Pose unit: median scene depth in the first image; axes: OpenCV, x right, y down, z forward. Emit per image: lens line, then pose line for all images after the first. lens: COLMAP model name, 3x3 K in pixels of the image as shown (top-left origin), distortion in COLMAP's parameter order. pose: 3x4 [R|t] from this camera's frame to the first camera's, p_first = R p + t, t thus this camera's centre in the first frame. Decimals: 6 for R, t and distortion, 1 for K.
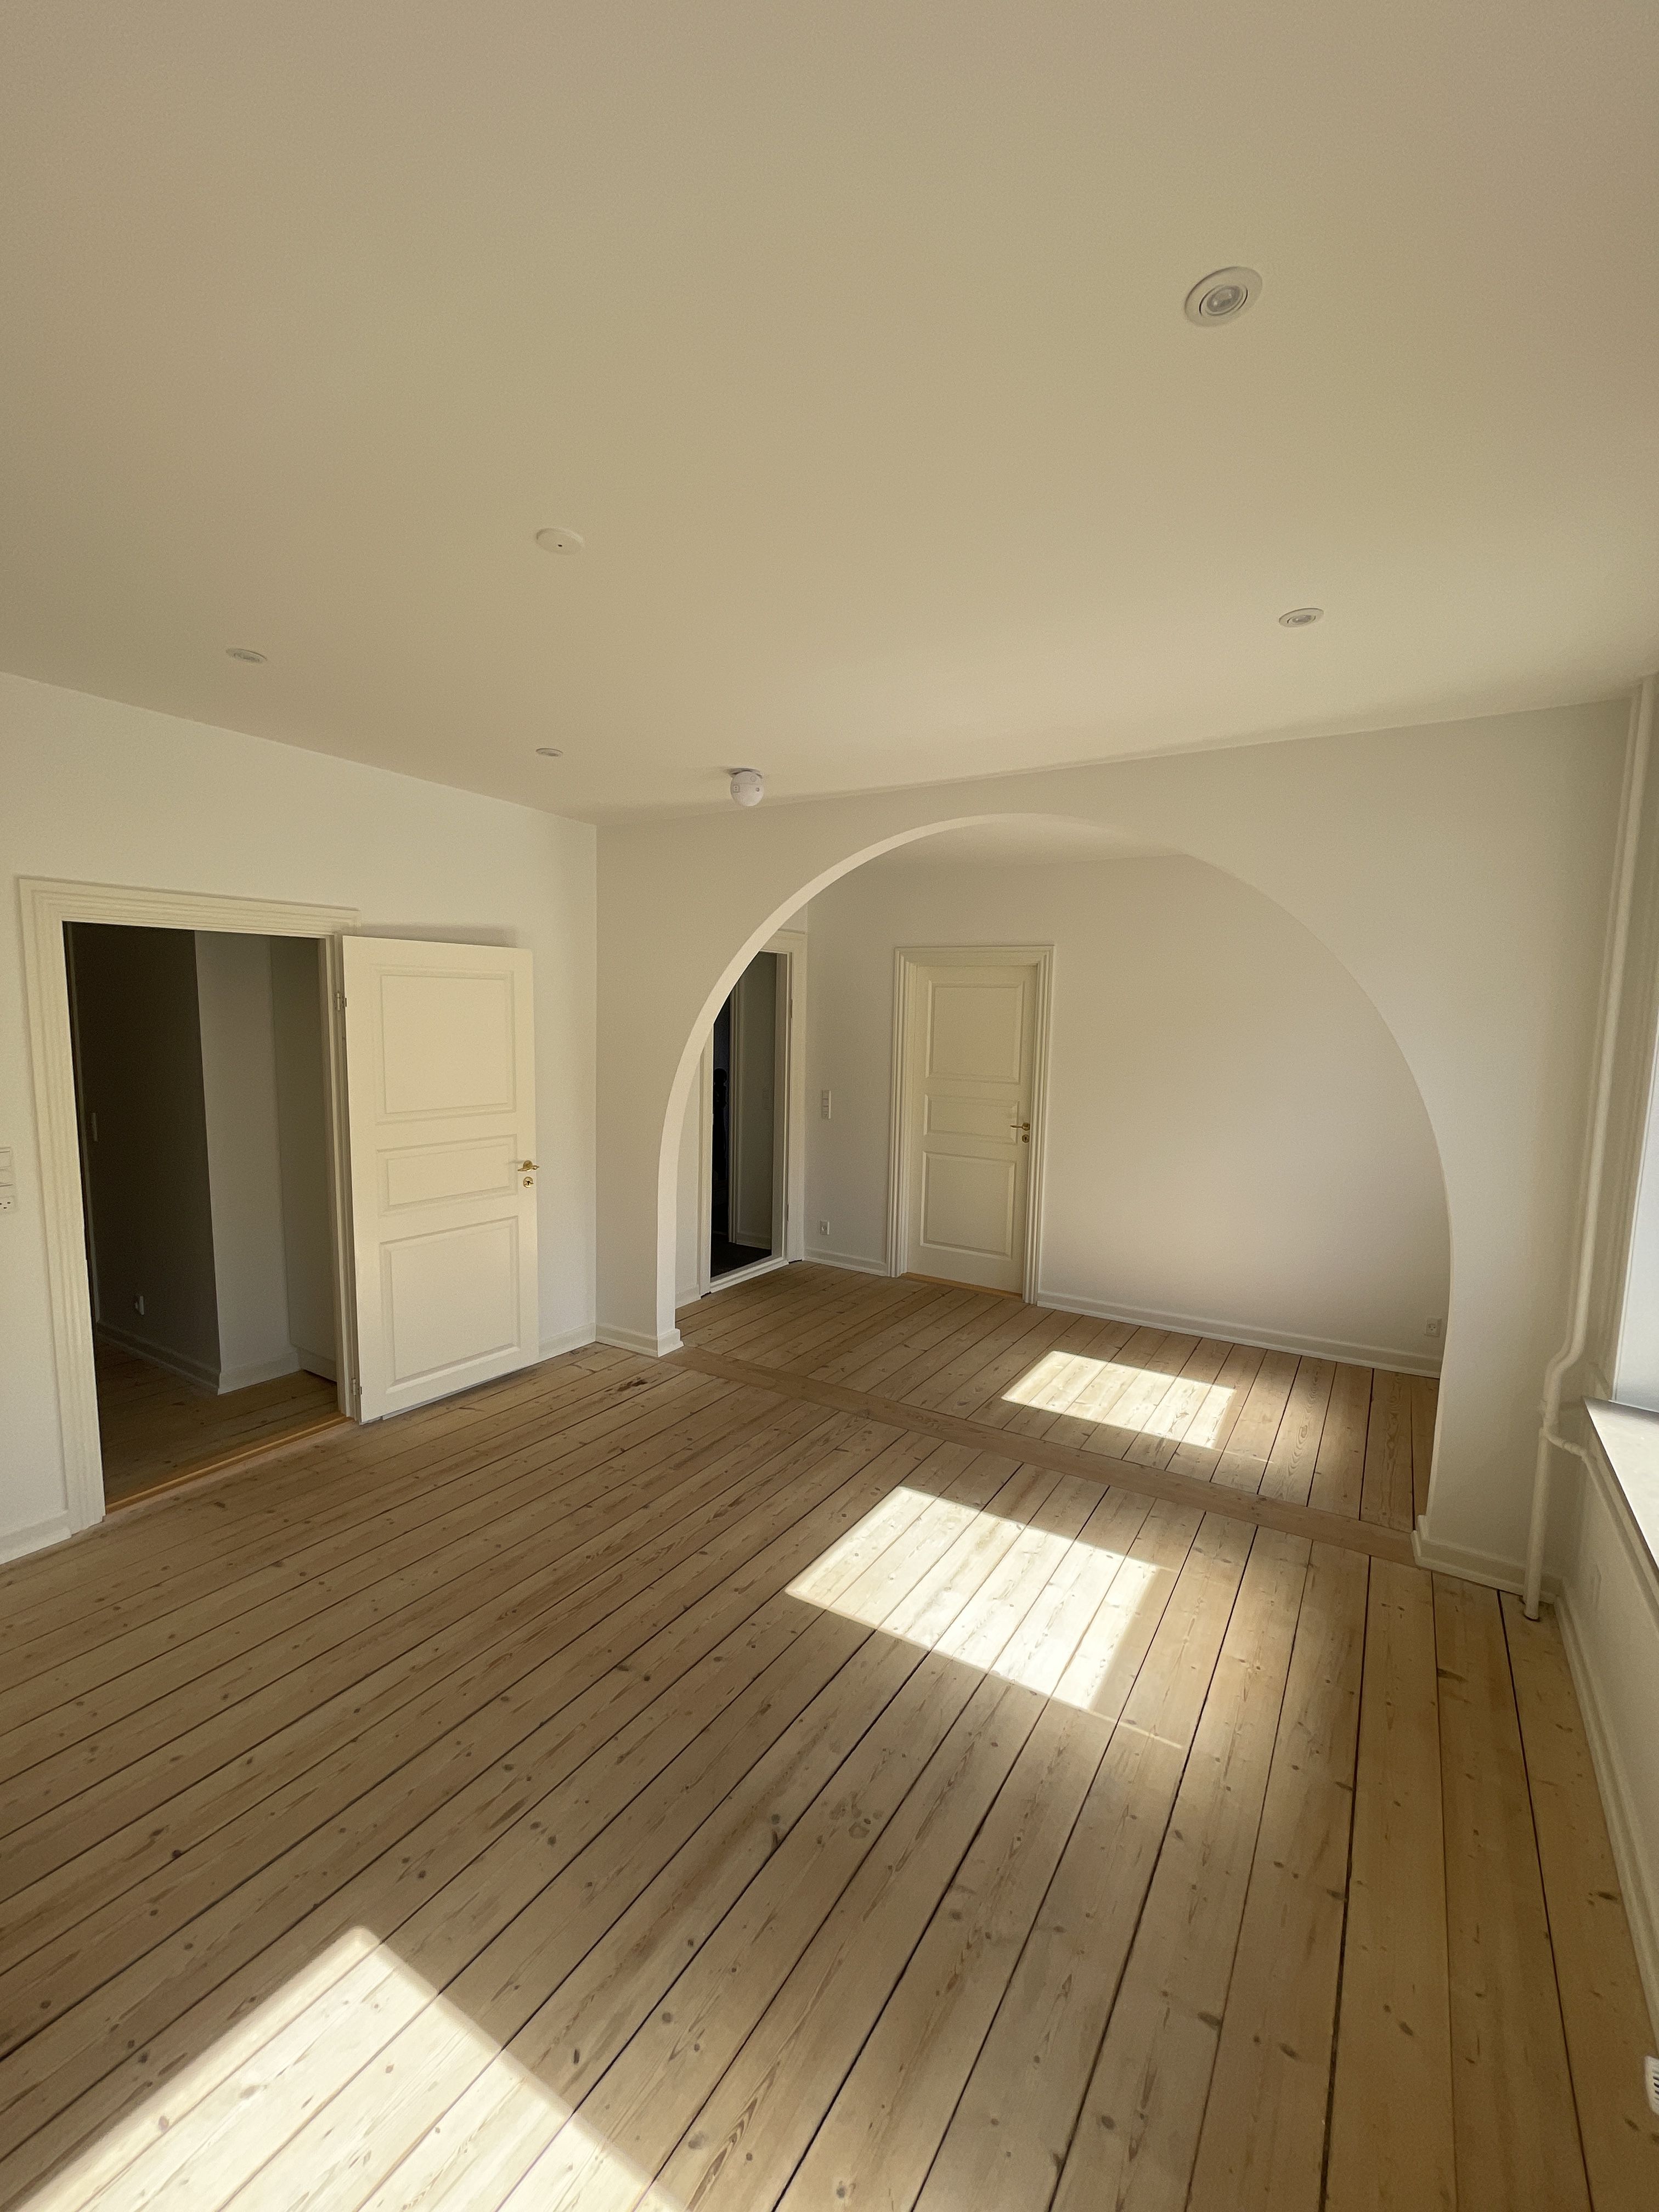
lens RADIAL K [[898.8, 0, 831.4], [0, 898.8, 1107.4], [0, 0, 1]] dist [0.003637, 0.000051]
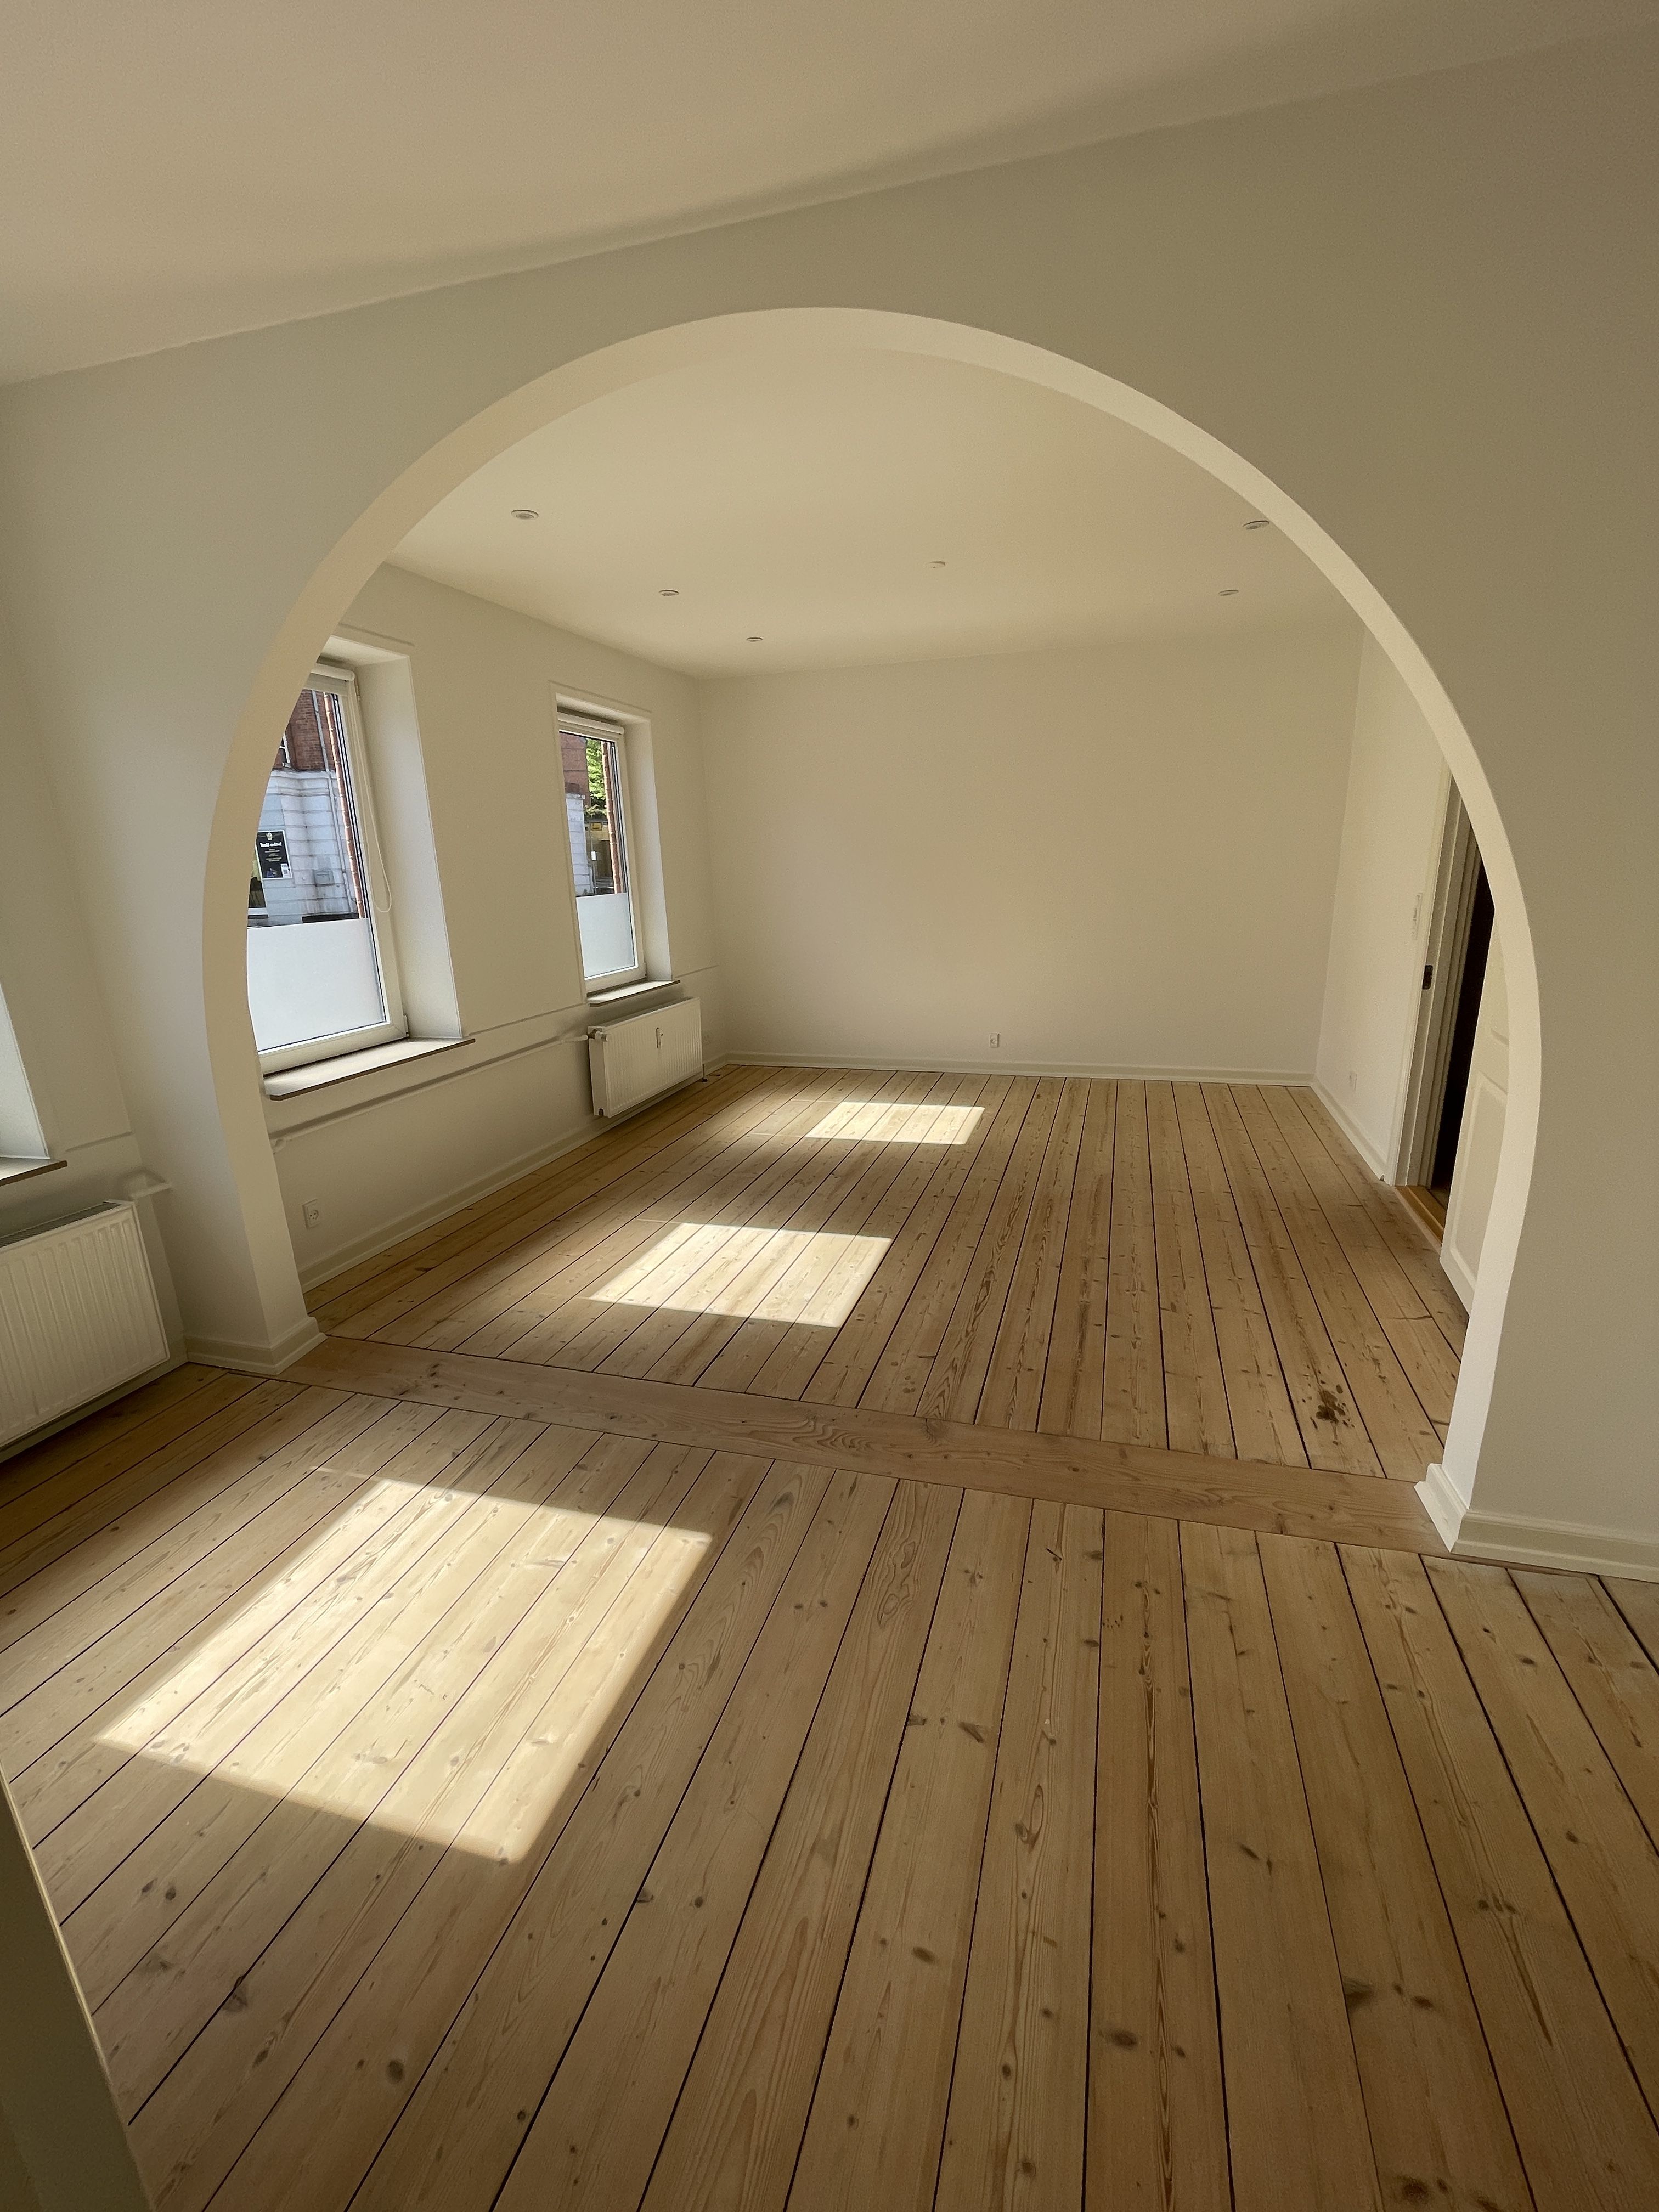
lens RADIAL K [[898.8, 0, 830.8], [0, 898.8, 1102.9], [0, 0, 1]] dist [0.003637, 0.000051]
pose [[-0.966196, 0.068868, -0.248440, 0.320564], [-0.025185, 0.933838, 0.356809, -0.116677], [0.256575, 0.351004, -0.900536, 1.907734]]
